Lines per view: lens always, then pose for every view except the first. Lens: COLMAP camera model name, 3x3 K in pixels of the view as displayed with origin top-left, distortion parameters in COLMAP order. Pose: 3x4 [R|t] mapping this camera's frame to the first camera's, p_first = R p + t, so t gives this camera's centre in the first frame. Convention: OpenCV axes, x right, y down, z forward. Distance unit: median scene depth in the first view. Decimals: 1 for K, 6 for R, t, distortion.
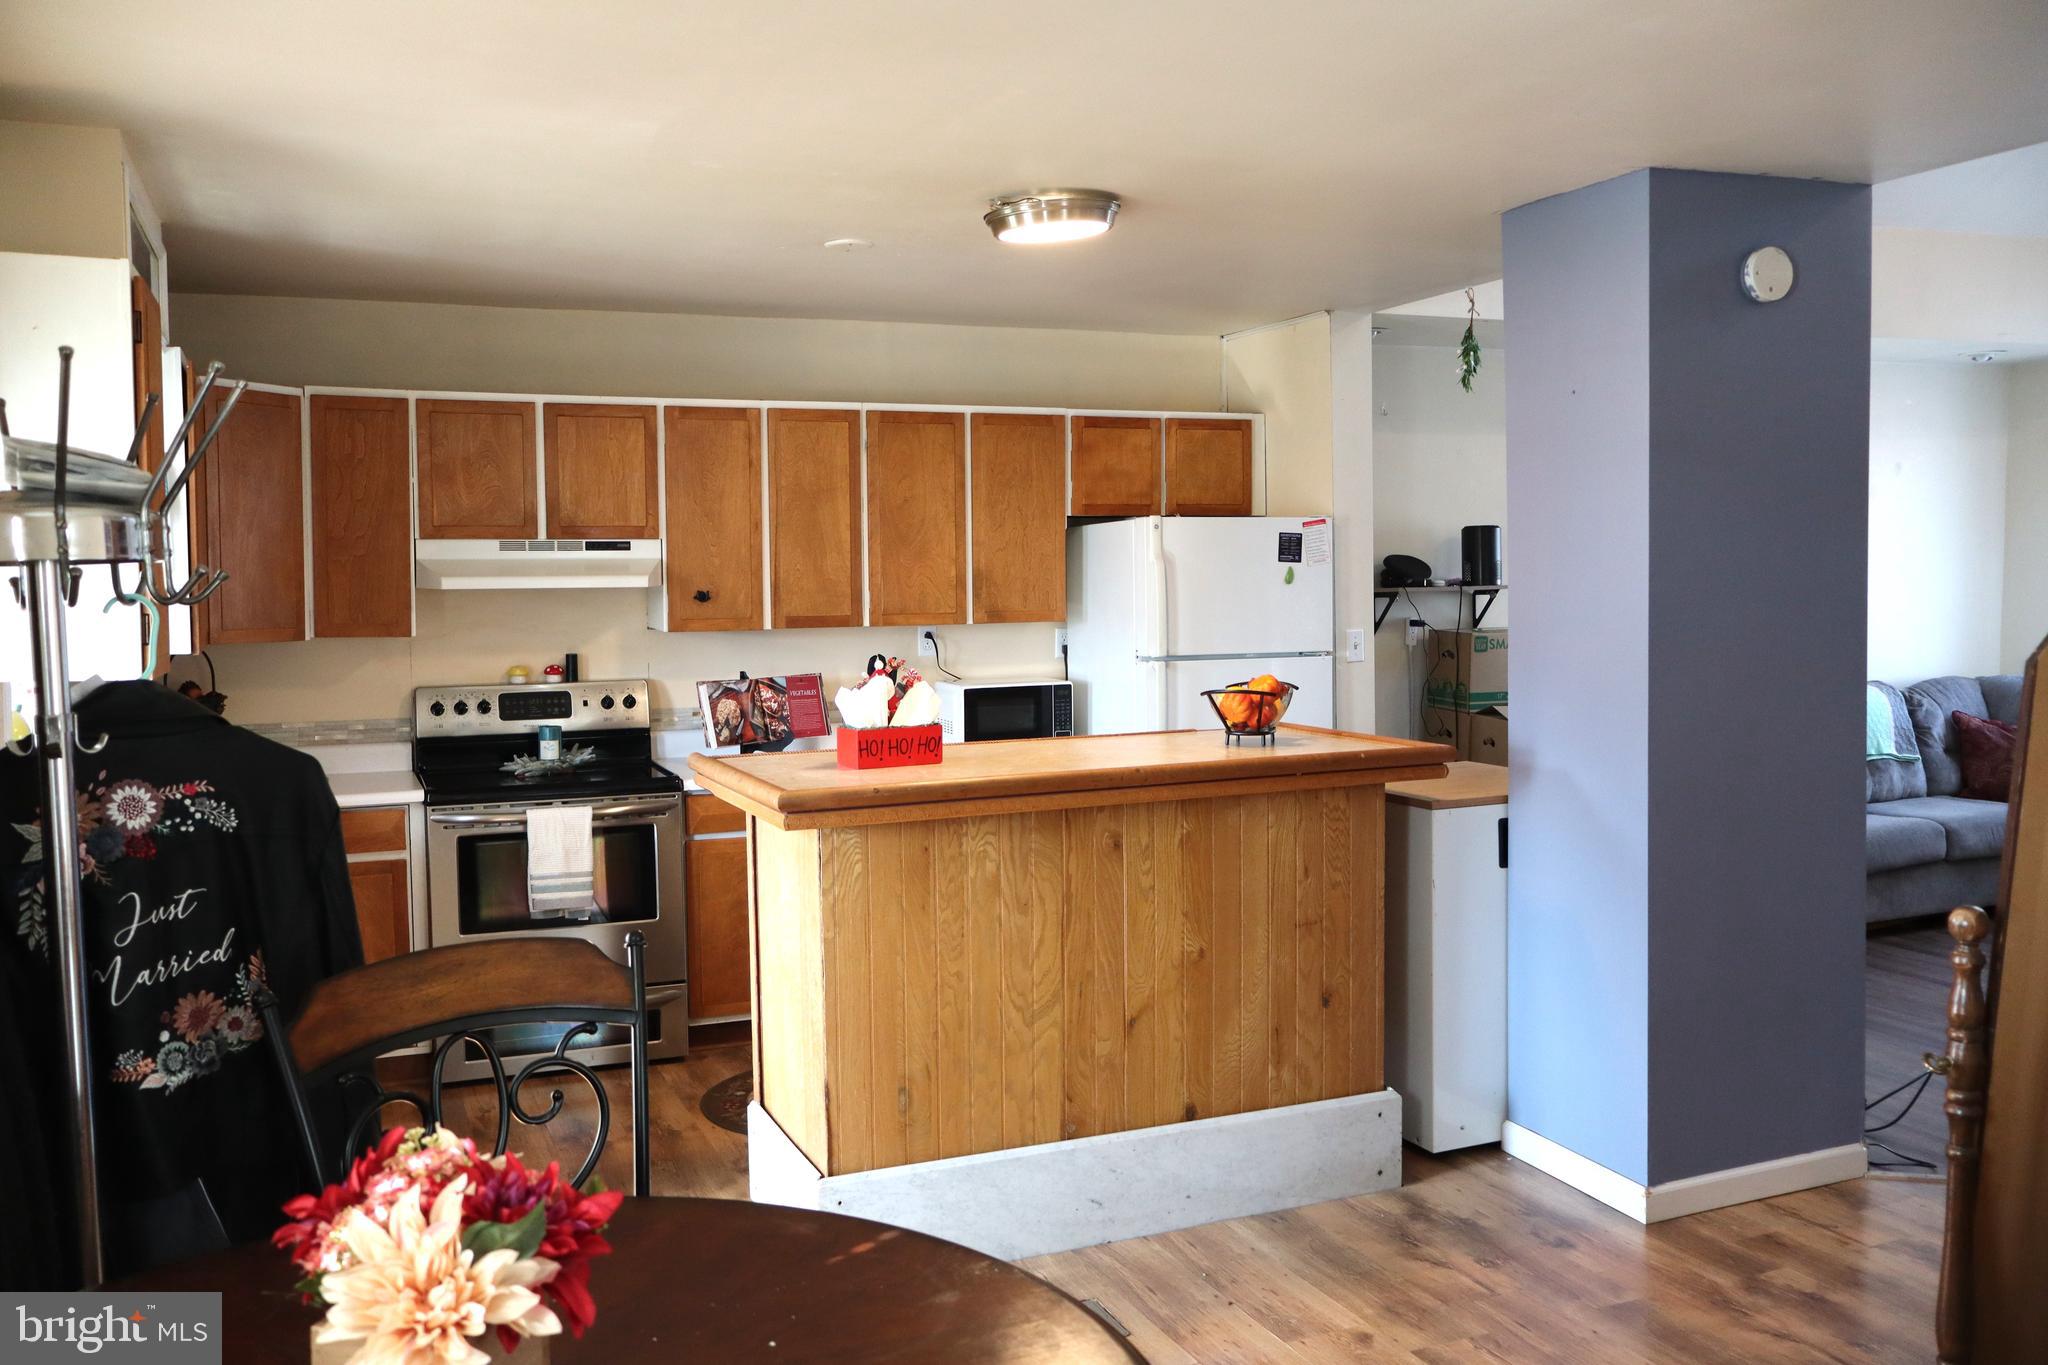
lens RADIAL K [[1705.4, 0, 1026.2], [0, 1705.4, 675.5], [0, 0, 1]] dist [0.001773, -0.002517]
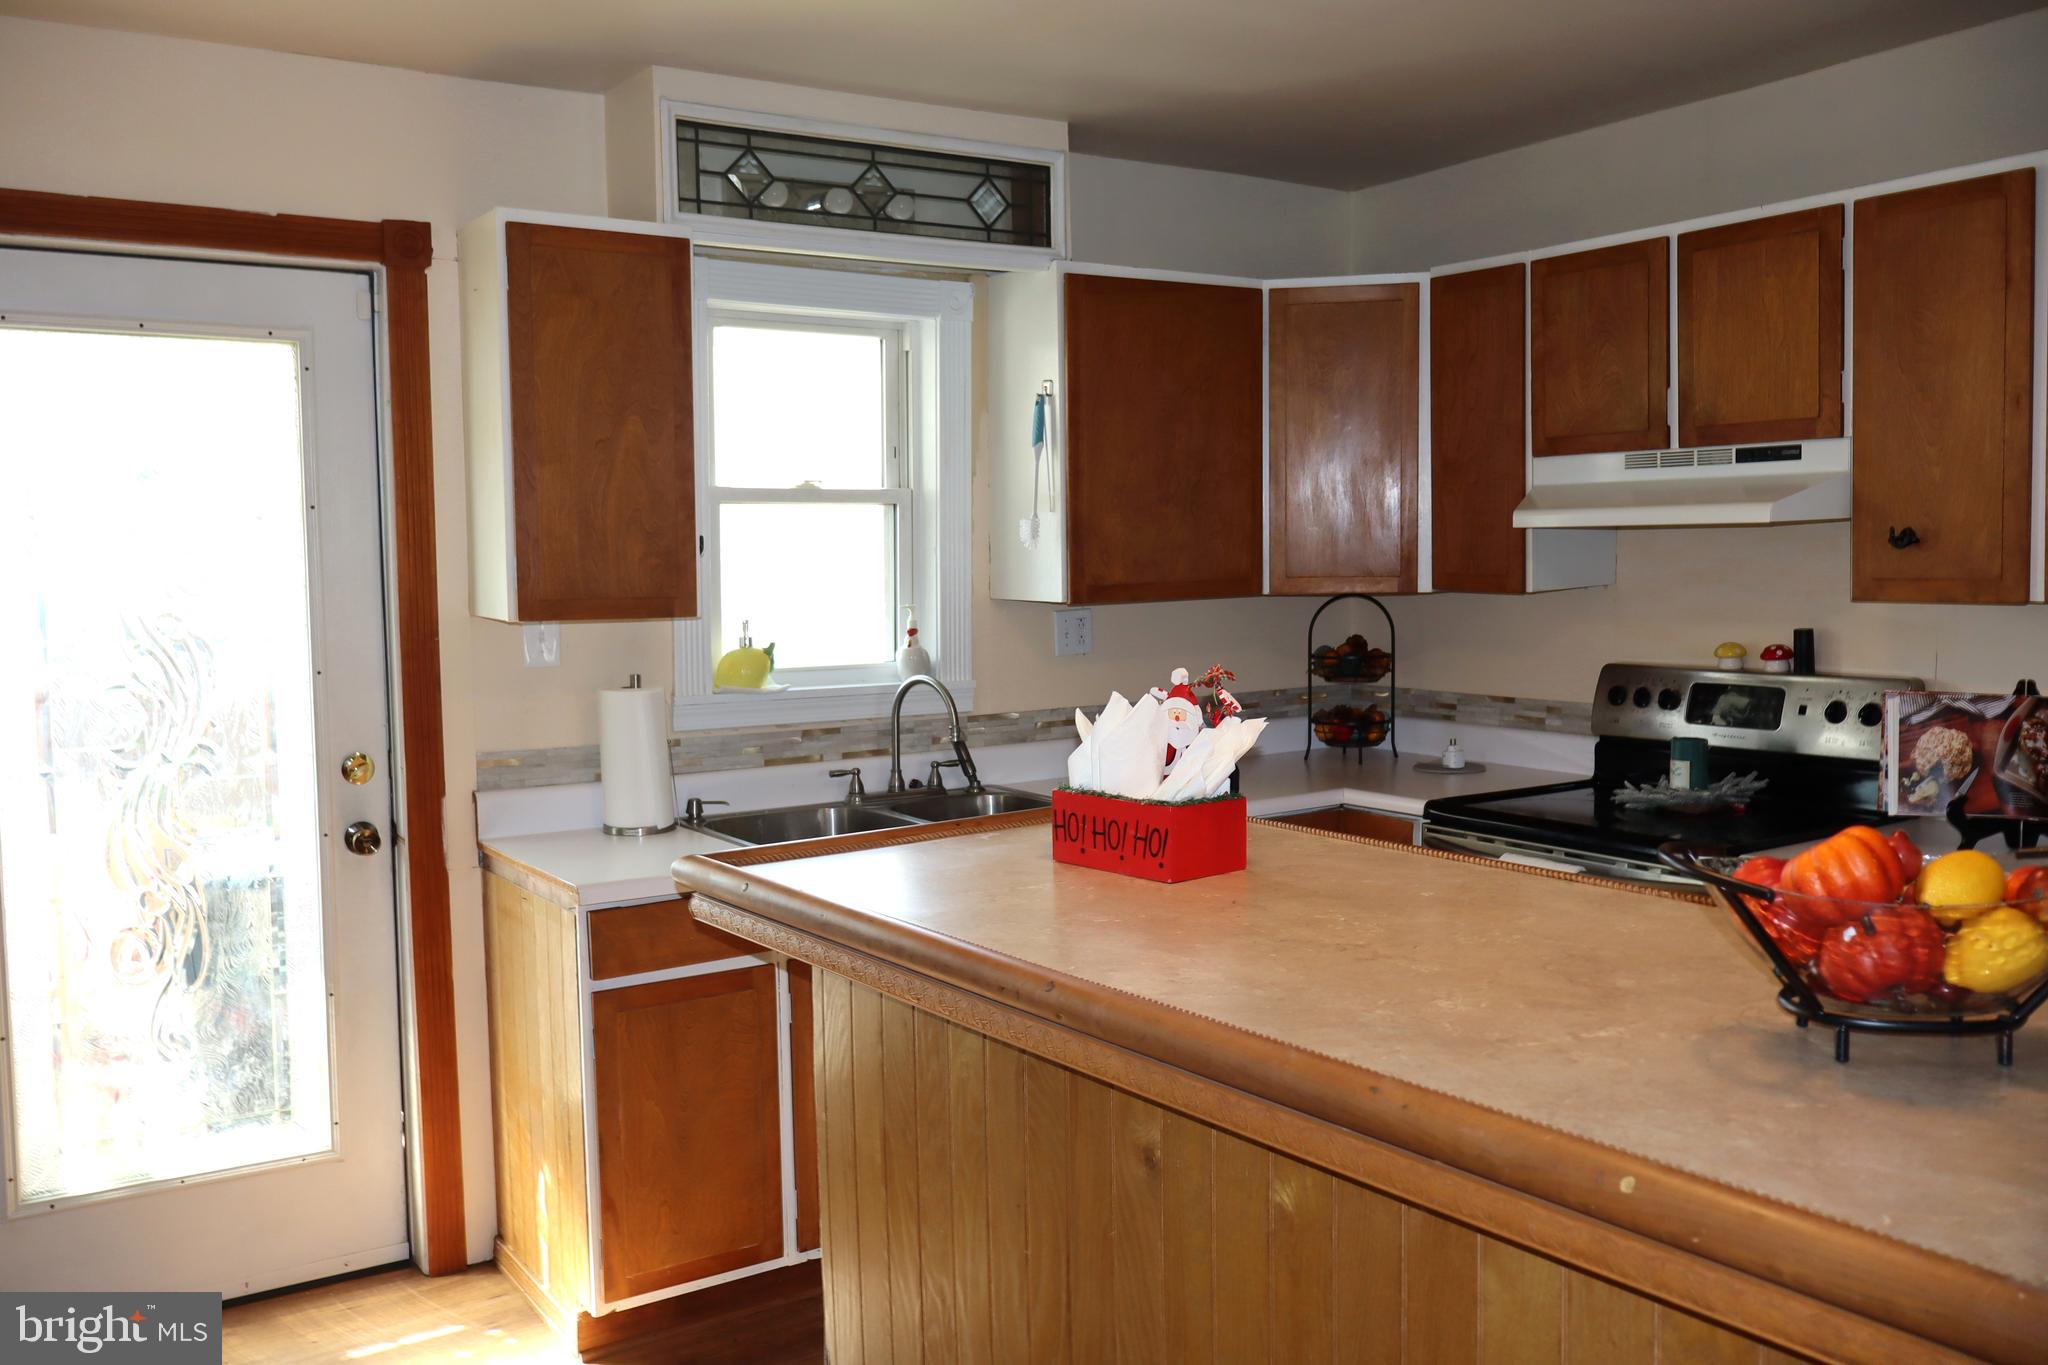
lens RADIAL K [[1705.4, 0, 1031.4], [0, 1705.4, 685.4], [0, 0, 1]] dist [0.001773, -0.002517]
pose [[0.193170, 0.088867, -0.977133, 0.305794], [-0.043783, 0.995679, 0.081899, -0.032381], [0.980188, 0.026961, 0.196226, 0.628425]]
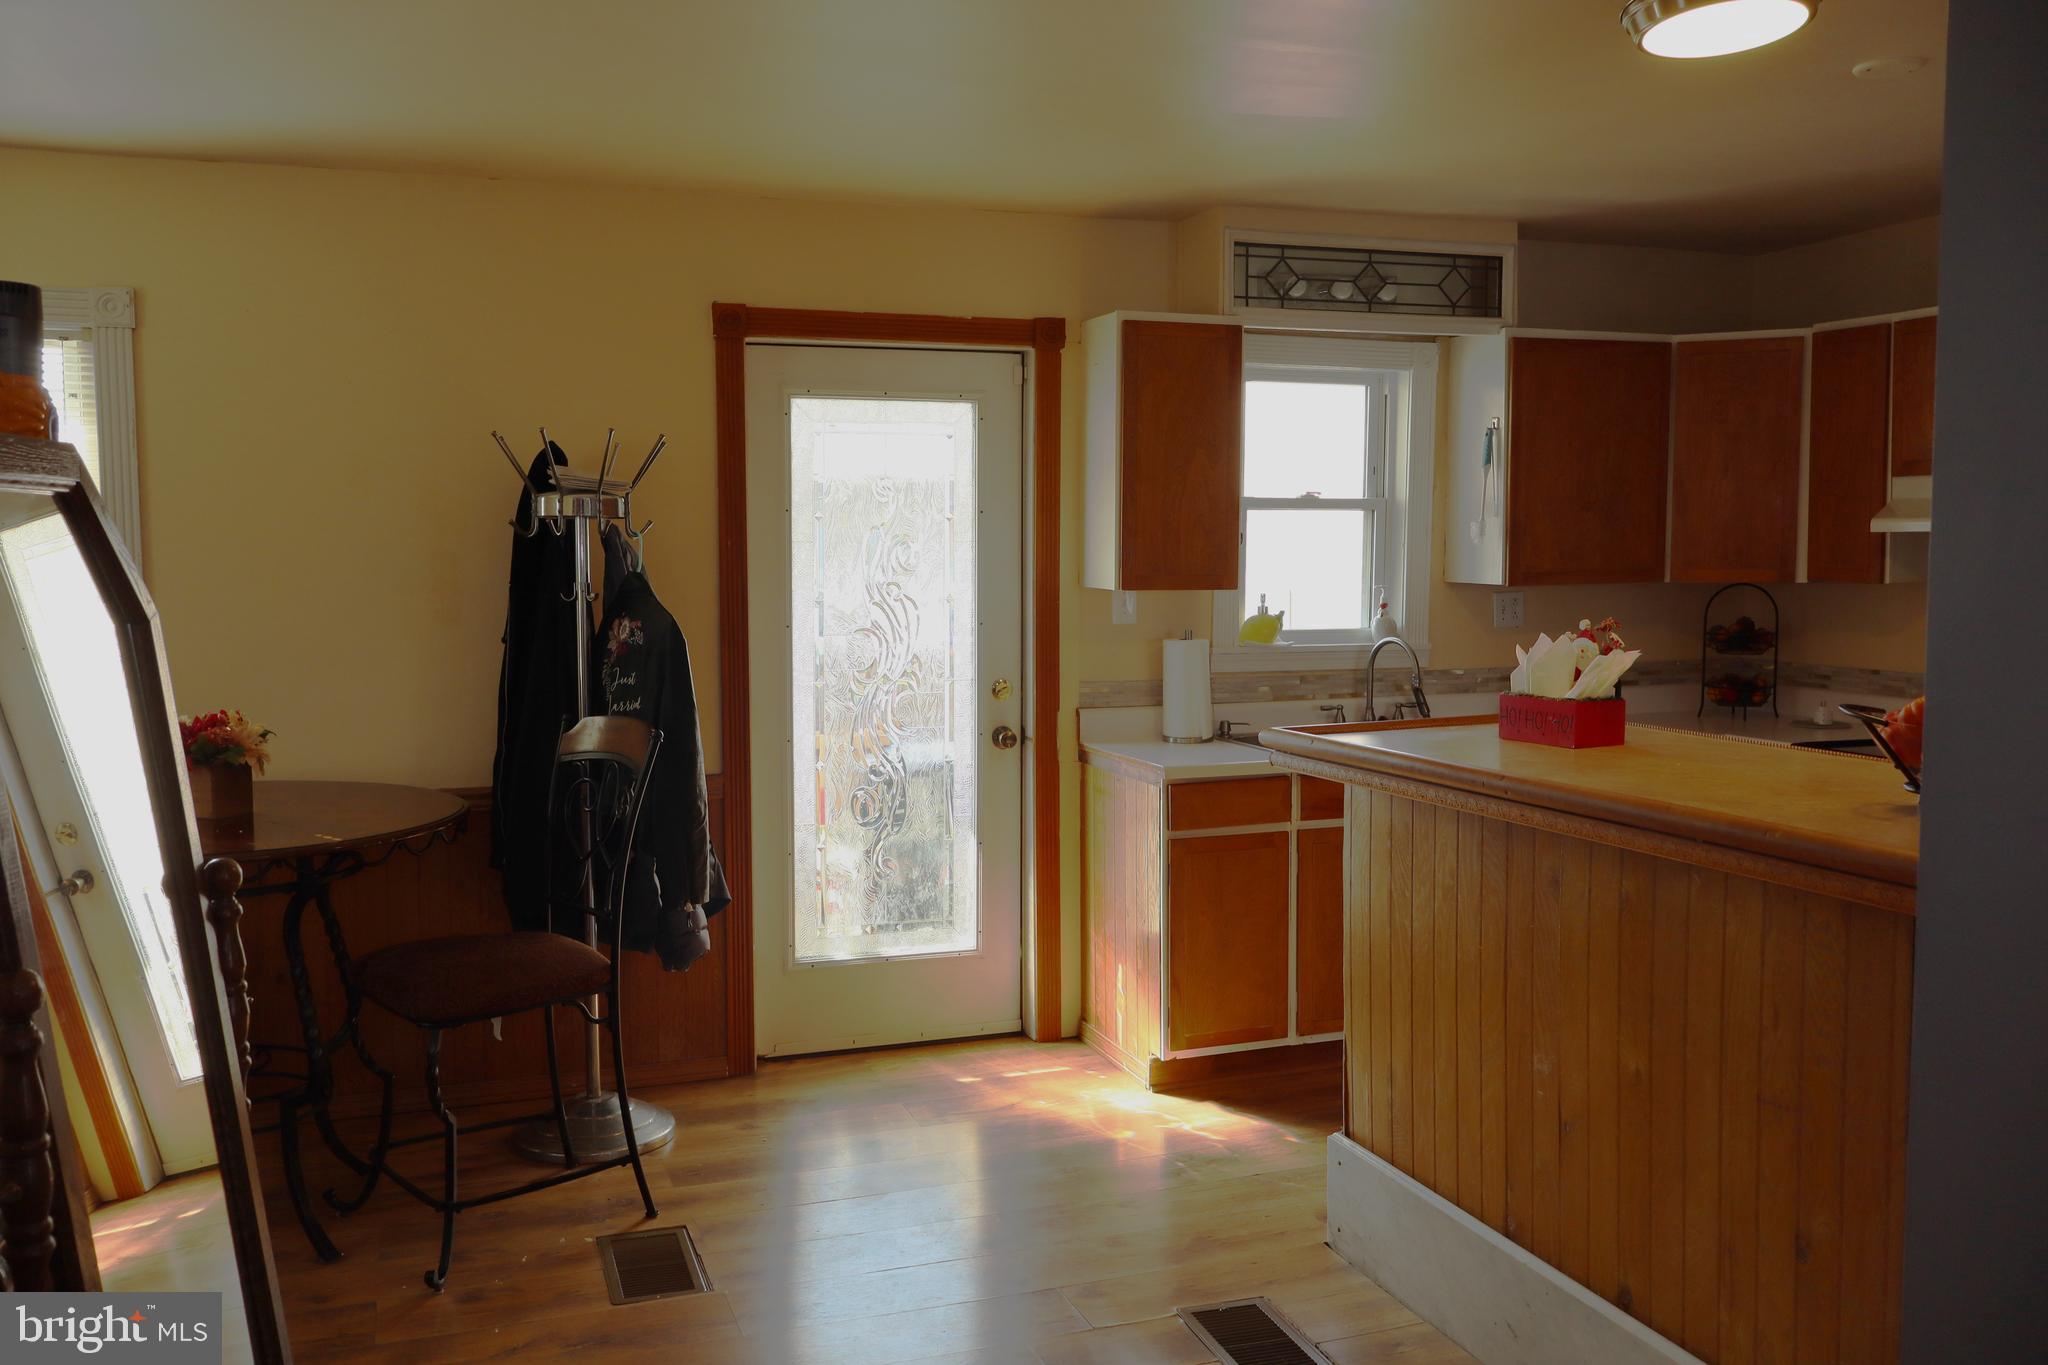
lens RADIAL K [[1705.4, 0, 1037.1], [0, 1705.4, 684.8], [0, 0, 1]] dist [0.001773, -0.002517]
pose [[-0.044272, 0.094176, -0.994571, 0.558774], [-0.052379, 0.993959, 0.096449, -0.032015], [0.997645, 0.056365, -0.039072, 0.564773]]
